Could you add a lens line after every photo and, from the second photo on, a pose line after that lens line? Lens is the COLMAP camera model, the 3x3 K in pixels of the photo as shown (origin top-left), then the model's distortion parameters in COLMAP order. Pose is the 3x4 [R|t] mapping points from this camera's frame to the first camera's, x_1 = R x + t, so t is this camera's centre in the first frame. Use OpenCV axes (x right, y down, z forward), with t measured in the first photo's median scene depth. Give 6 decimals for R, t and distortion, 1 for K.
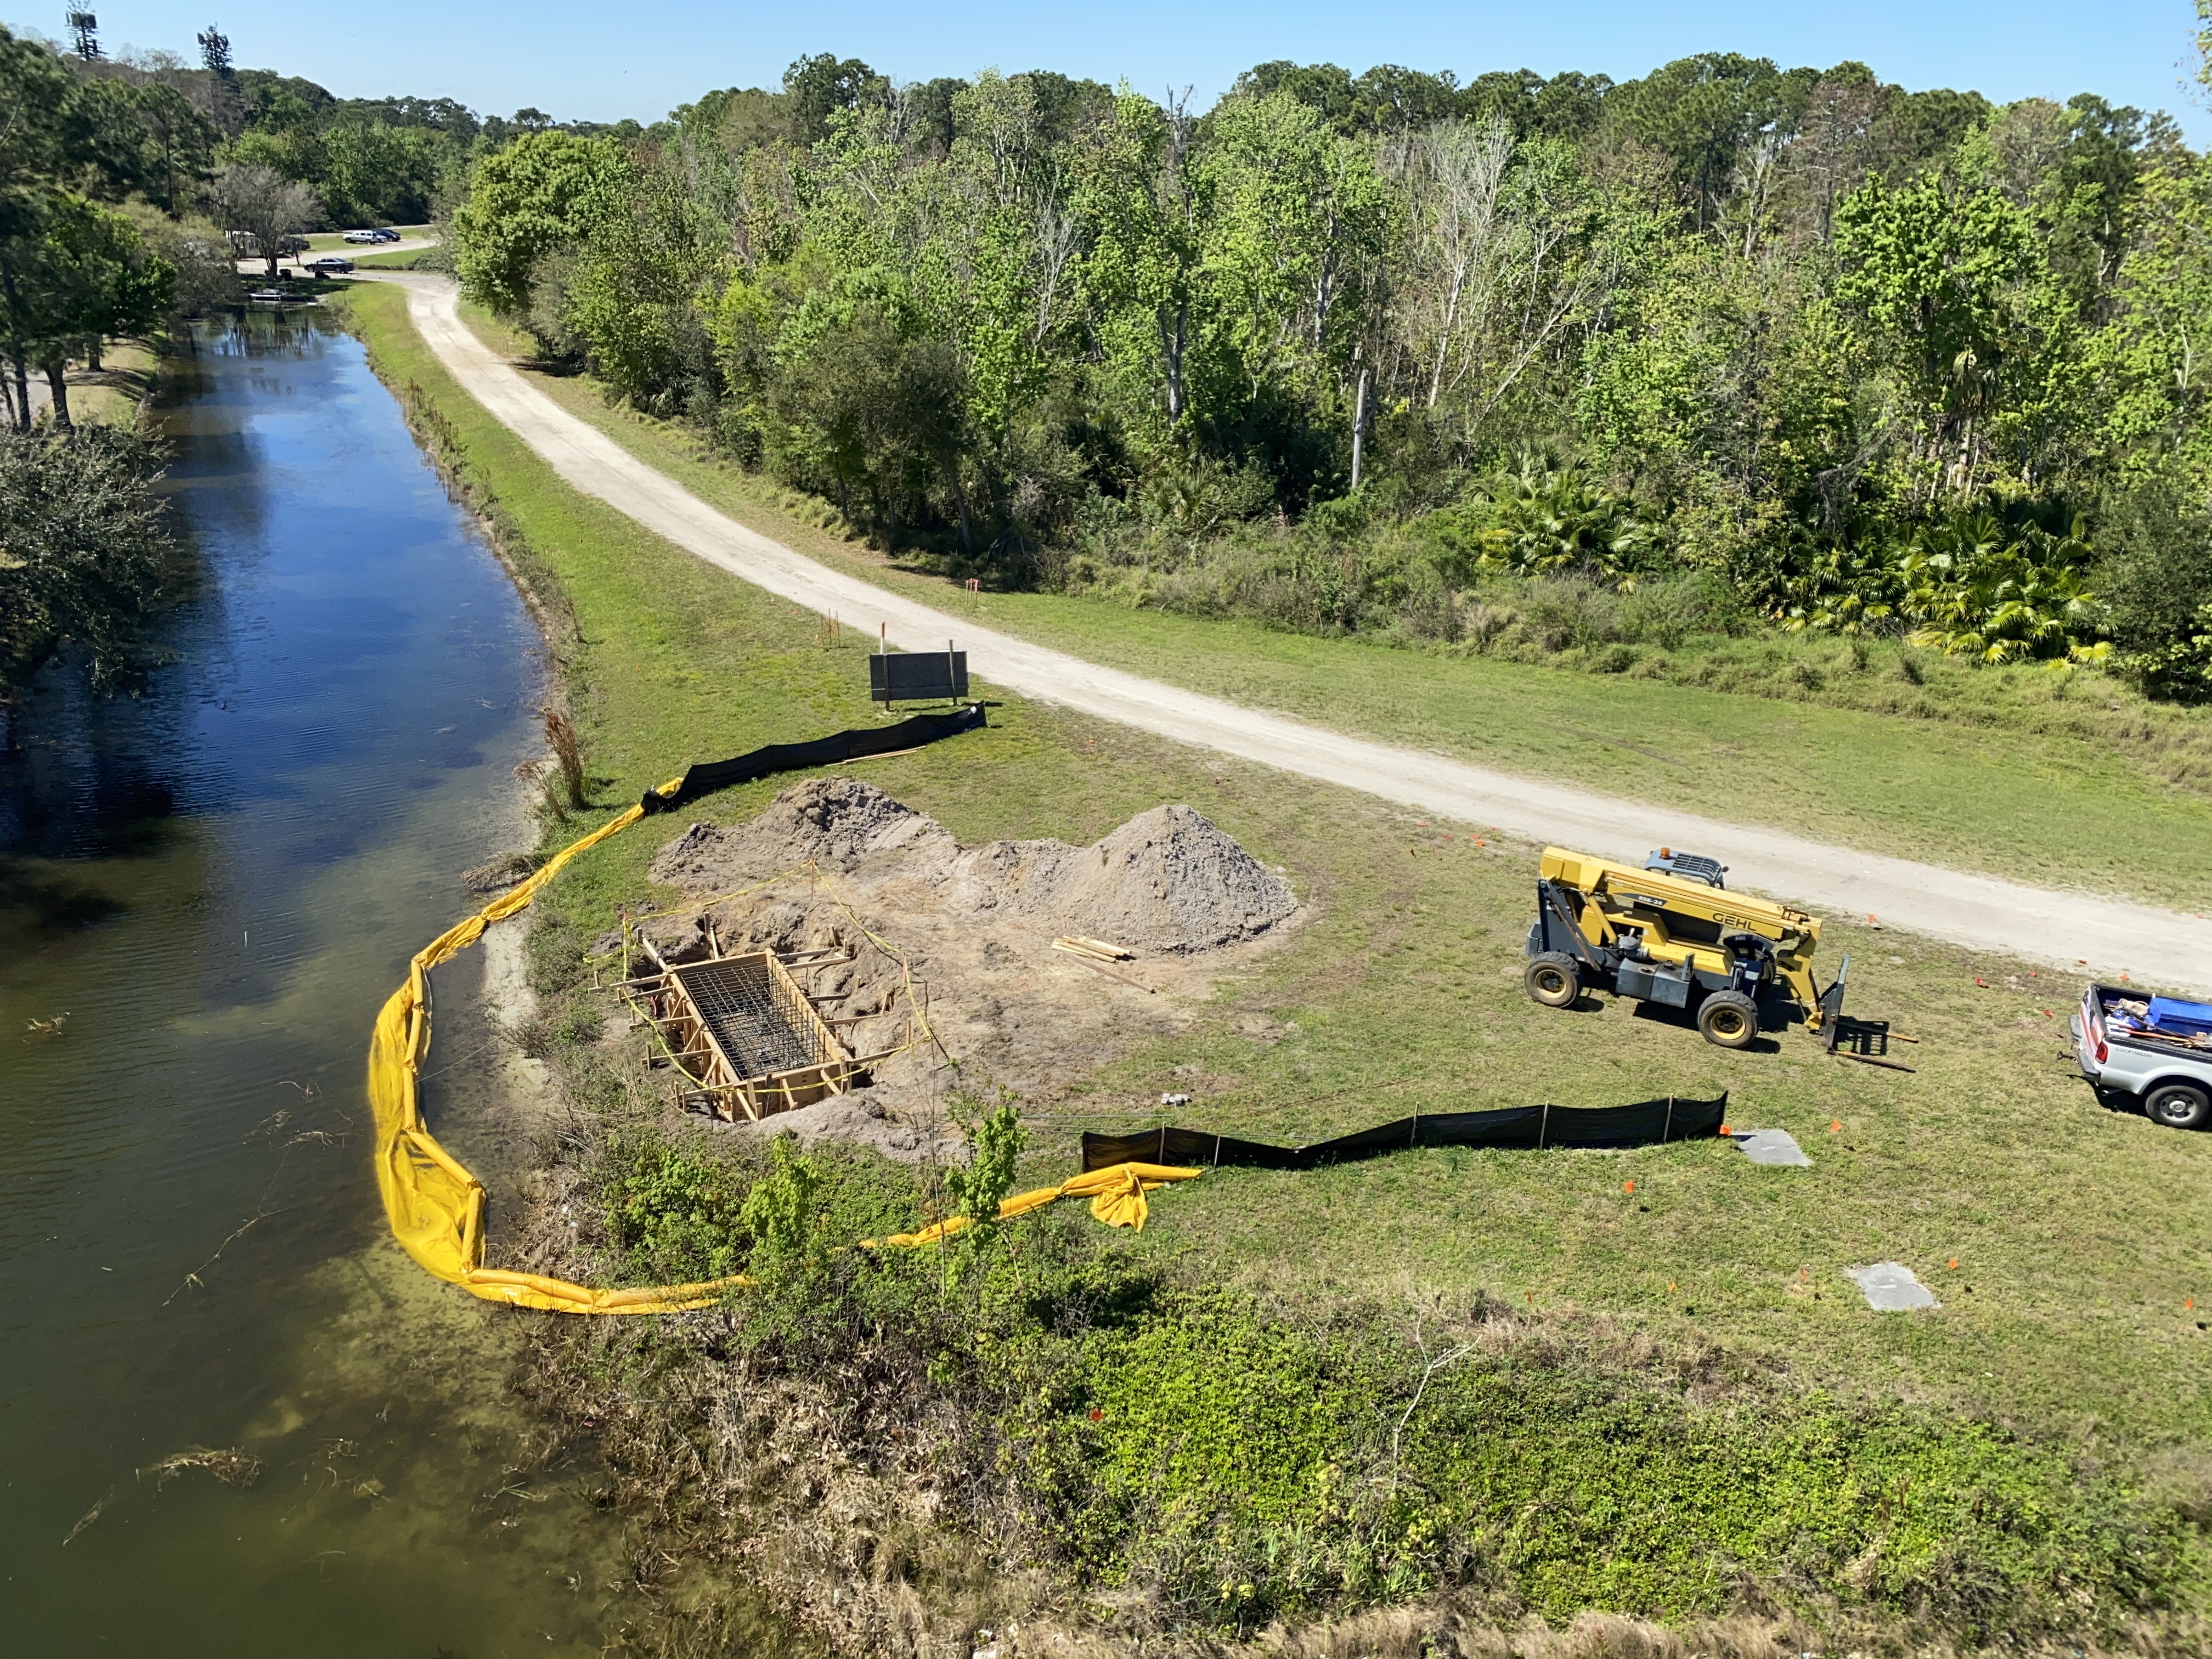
lens RADIAL K [[1745.6, 0, 1106.0], [0, 1745.6, 829.5], [0, 0, 1]] dist [-0.002680, 0.011676]
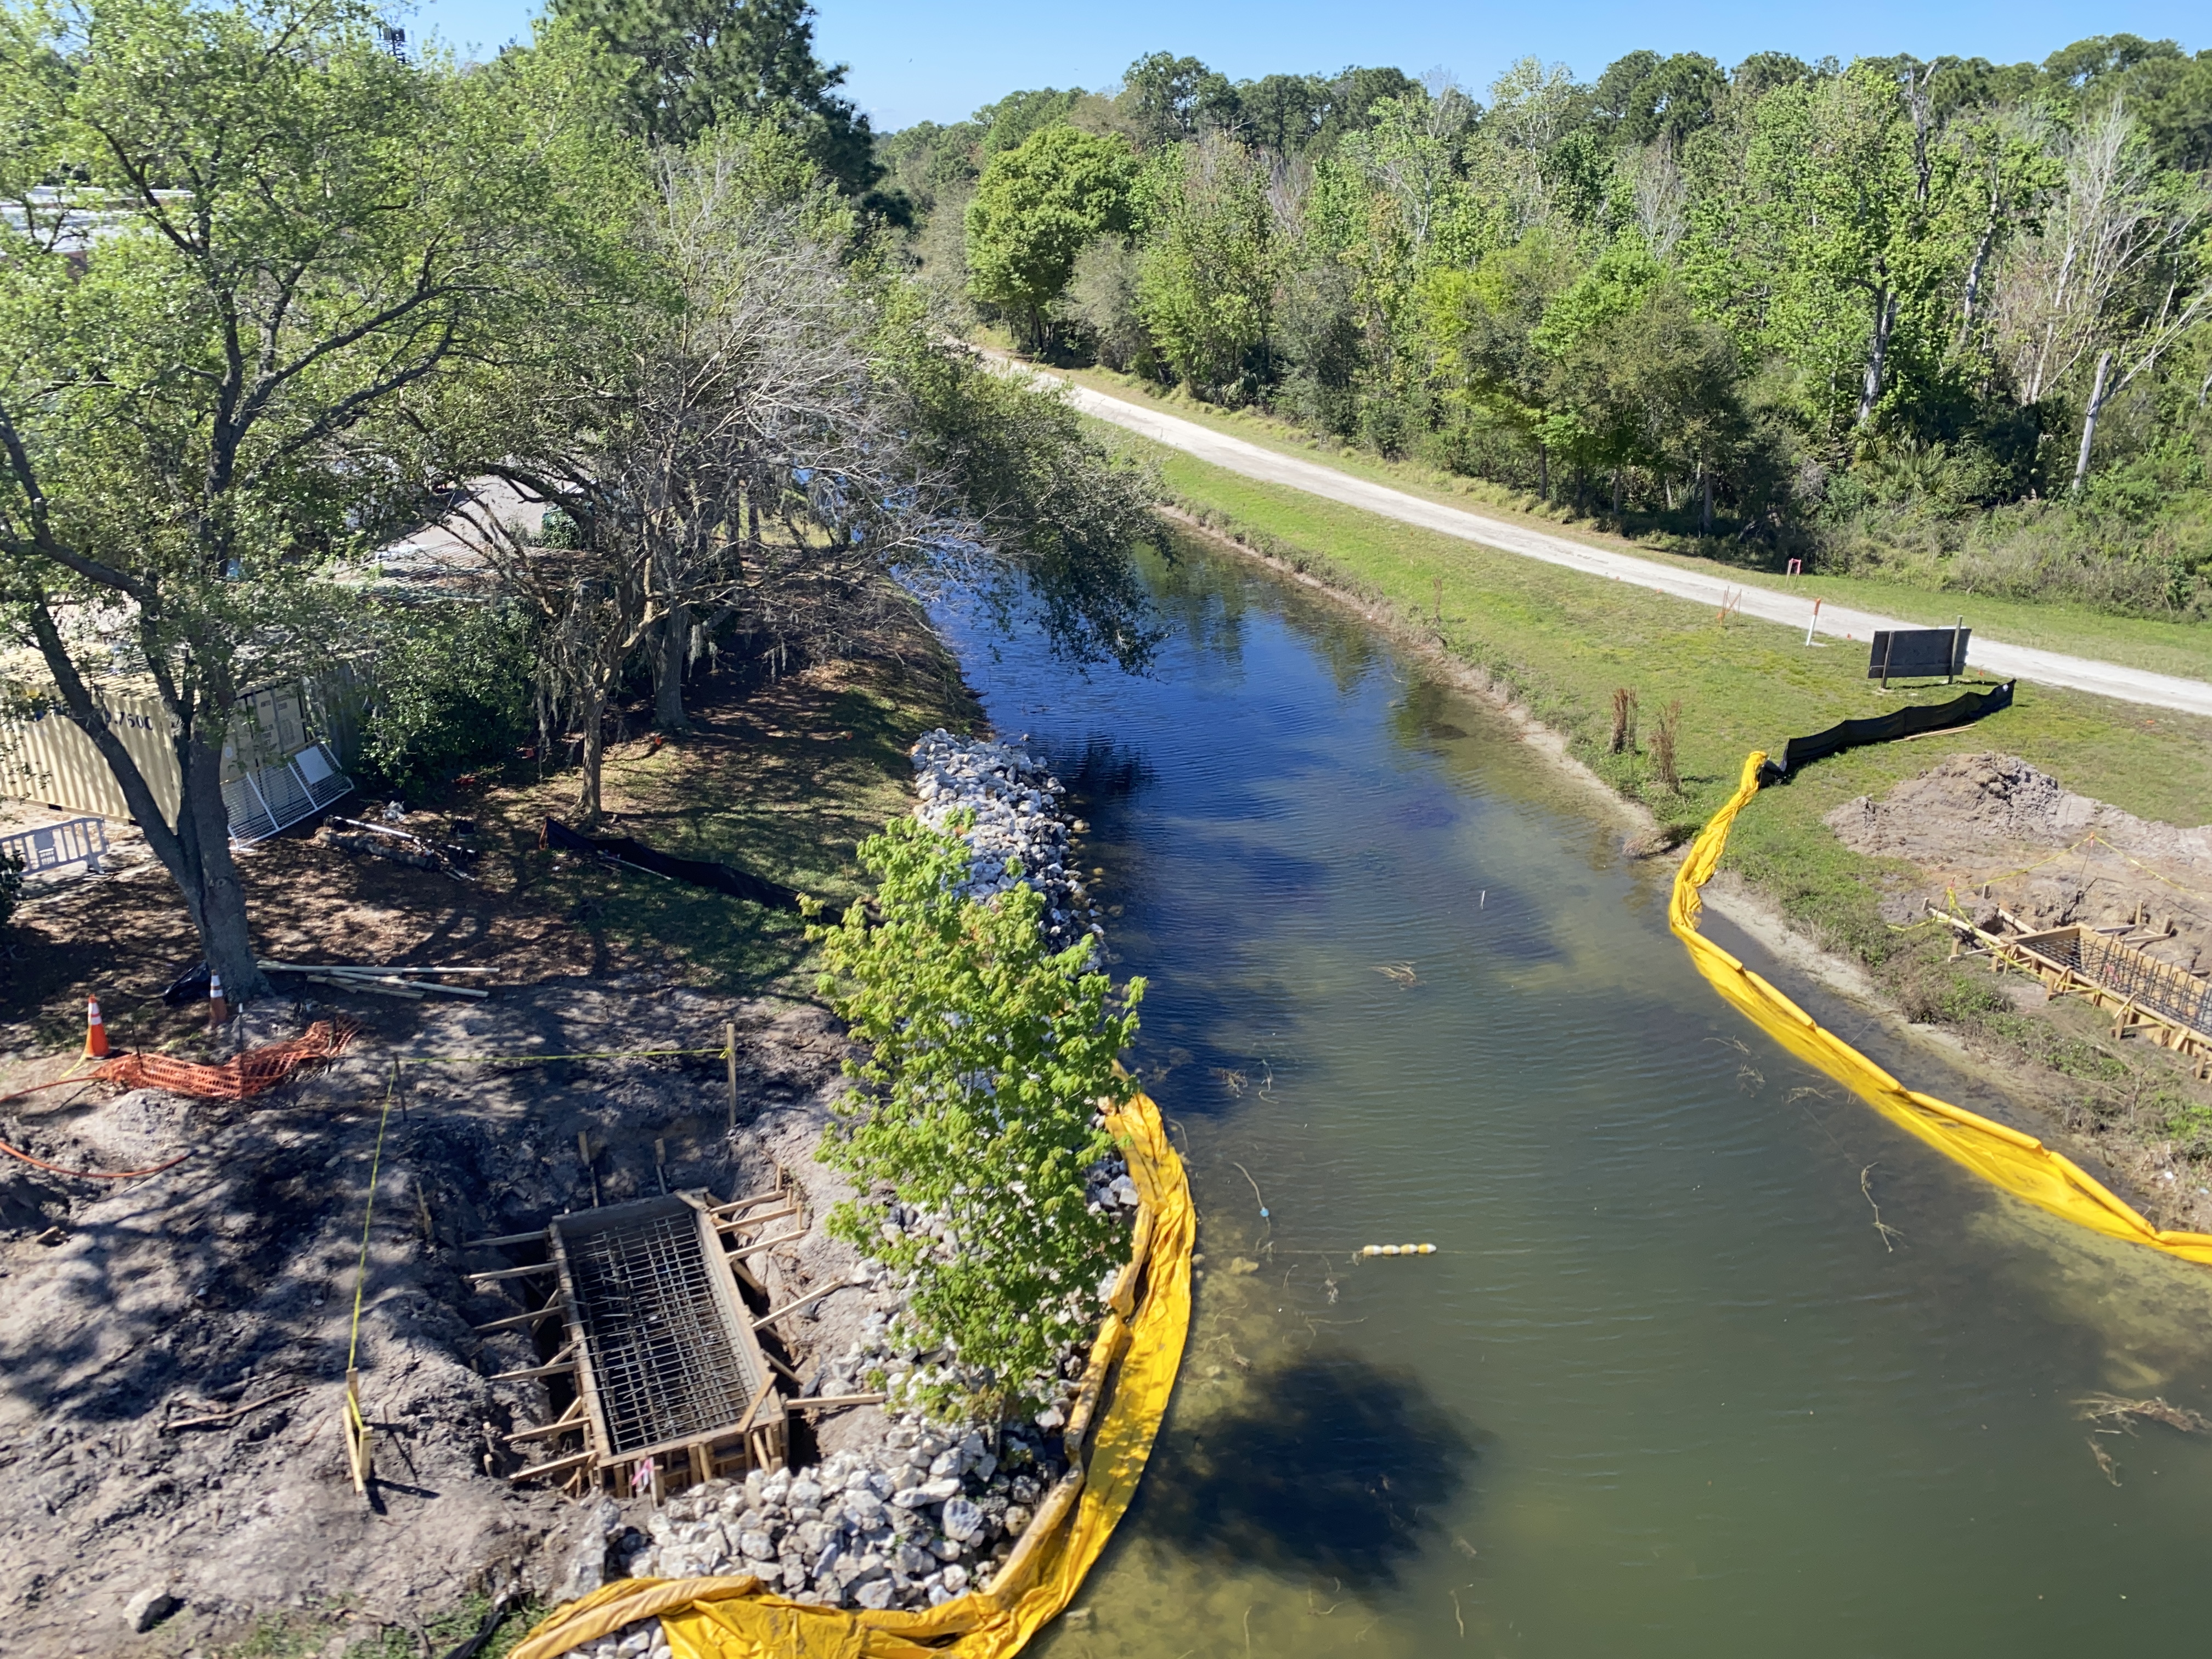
lens RADIAL K [[1690.5, 0, 1106.0], [0, 1690.5, 829.5], [0, 0, 1]] dist [0.070005, -0.084790]
pose [[0.996214, 0.022515, -0.083966, -0.246731], [-0.021979, 0.999732, 0.007300, 0.007608], [0.084108, -0.005427, 0.996442, -0.003398]]
